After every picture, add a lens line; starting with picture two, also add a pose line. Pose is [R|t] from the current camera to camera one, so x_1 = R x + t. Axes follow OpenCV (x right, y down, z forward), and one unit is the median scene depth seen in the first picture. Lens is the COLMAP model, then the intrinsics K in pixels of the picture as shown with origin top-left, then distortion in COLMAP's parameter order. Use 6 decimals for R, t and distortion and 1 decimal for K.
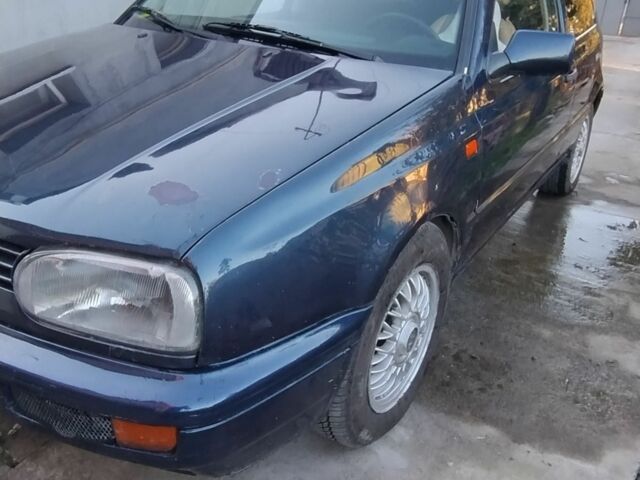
lens RADIAL K [[571.0, 0, 320.0], [0, 571.0, 240.0], [0, 0, 1]] dist [-0.003586, -0.015290]
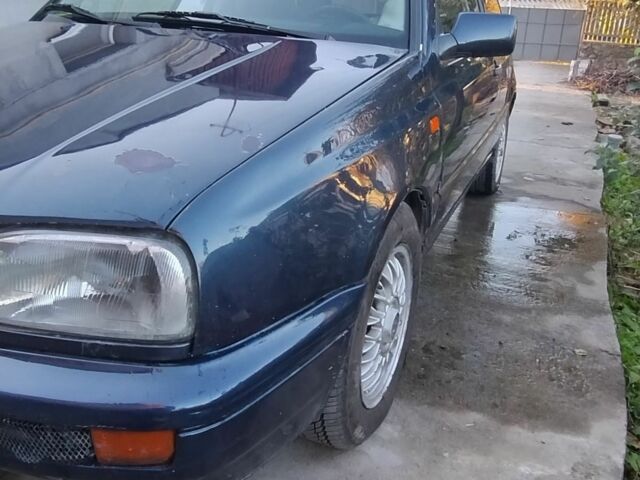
lens RADIAL K [[571.0, 0, 320.0], [0, 571.0, 240.0], [0, 0, 1]] dist [-0.003586, -0.015290]
pose [[0.985973, -0.072917, 0.150133, -0.088202], [0.080636, 0.995683, -0.045979, 0.064215], [-0.146132, 0.057440, 0.987596, 0.077799]]
